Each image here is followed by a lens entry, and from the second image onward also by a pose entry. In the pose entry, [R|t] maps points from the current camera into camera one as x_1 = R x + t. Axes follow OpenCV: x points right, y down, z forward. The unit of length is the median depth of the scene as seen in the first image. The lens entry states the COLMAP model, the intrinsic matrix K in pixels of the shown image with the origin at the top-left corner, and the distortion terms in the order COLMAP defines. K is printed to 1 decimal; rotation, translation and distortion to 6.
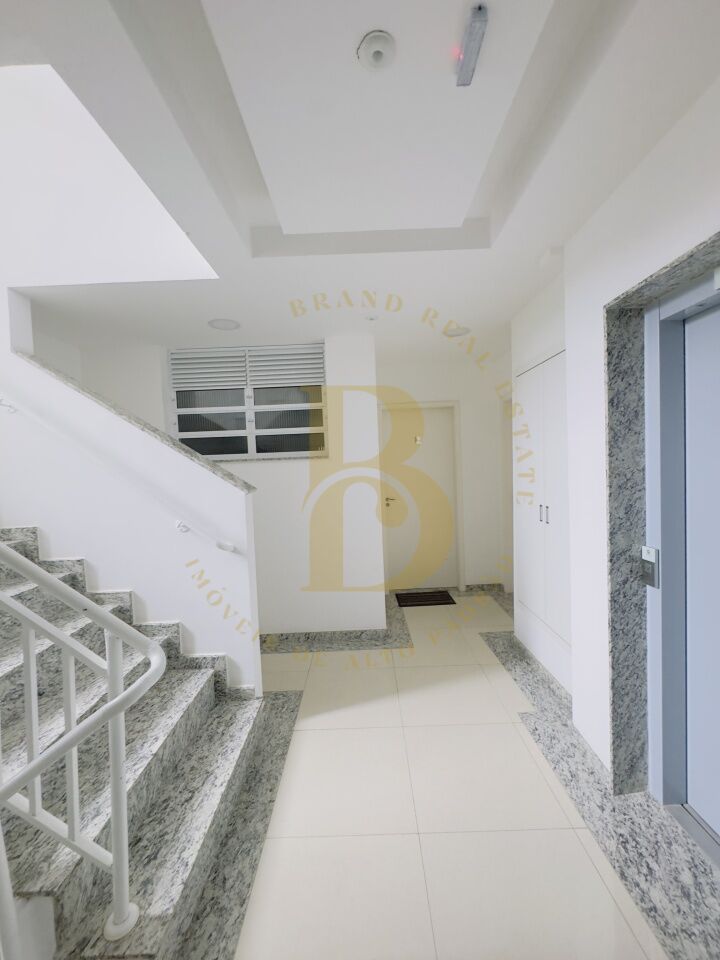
lens RADIAL K [[384.4, 0, 360.6], [0, 384.4, 475.8], [0, 0, 1]] dist [-0.002416, 0.001142]
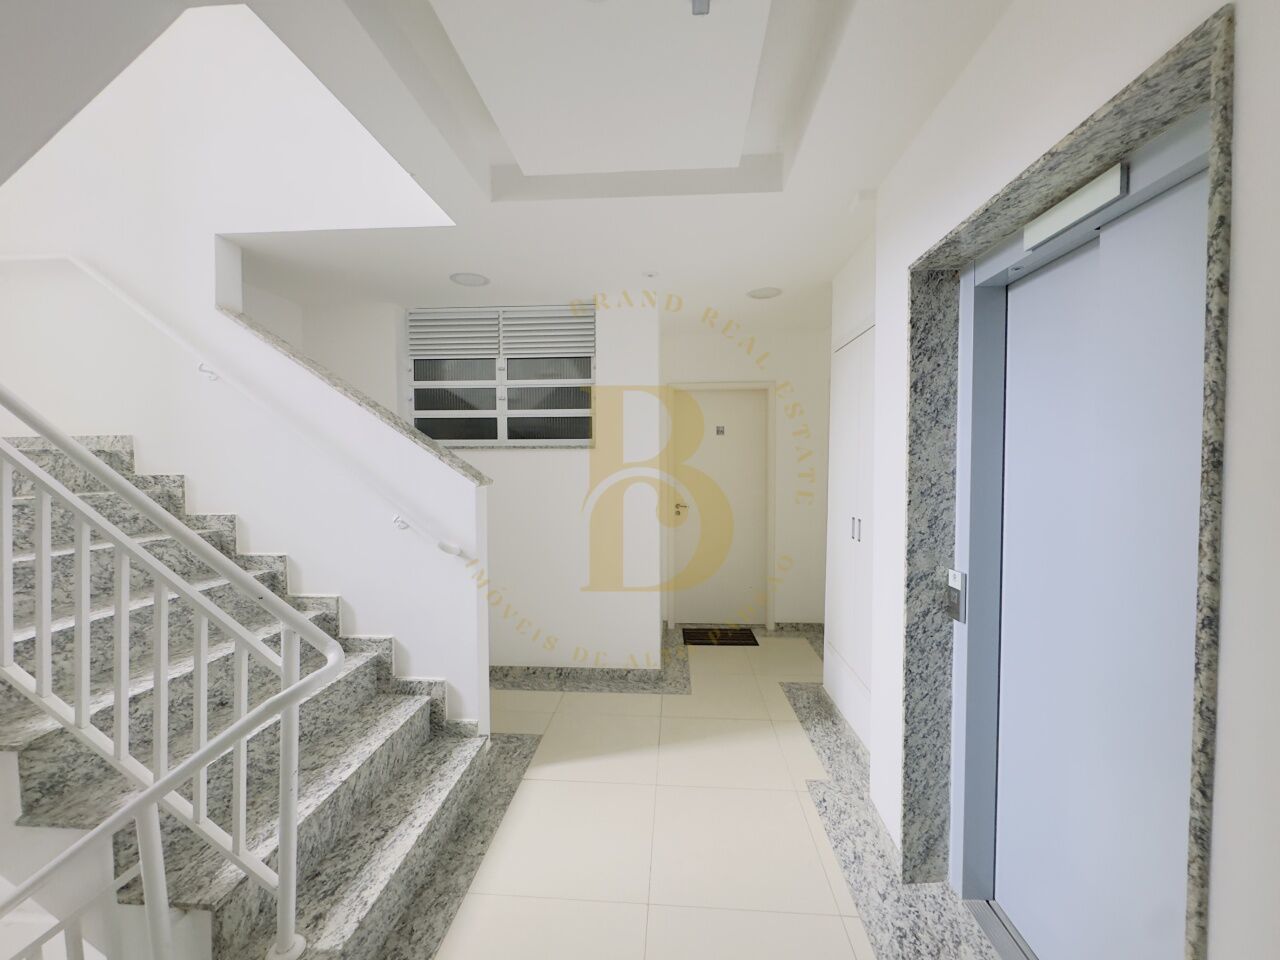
lens RADIAL K [[512.6, 0, 640.6], [0, 512.6, 475.2], [0, 0, 1]] dist [-0.002416, 0.001142]
pose [[0.997044, 0.039896, -0.065665, 0.137362], [-0.040329, 0.999172, -0.005285, 0.017078], [0.065400, 0.007918, 0.997828, -0.082071]]
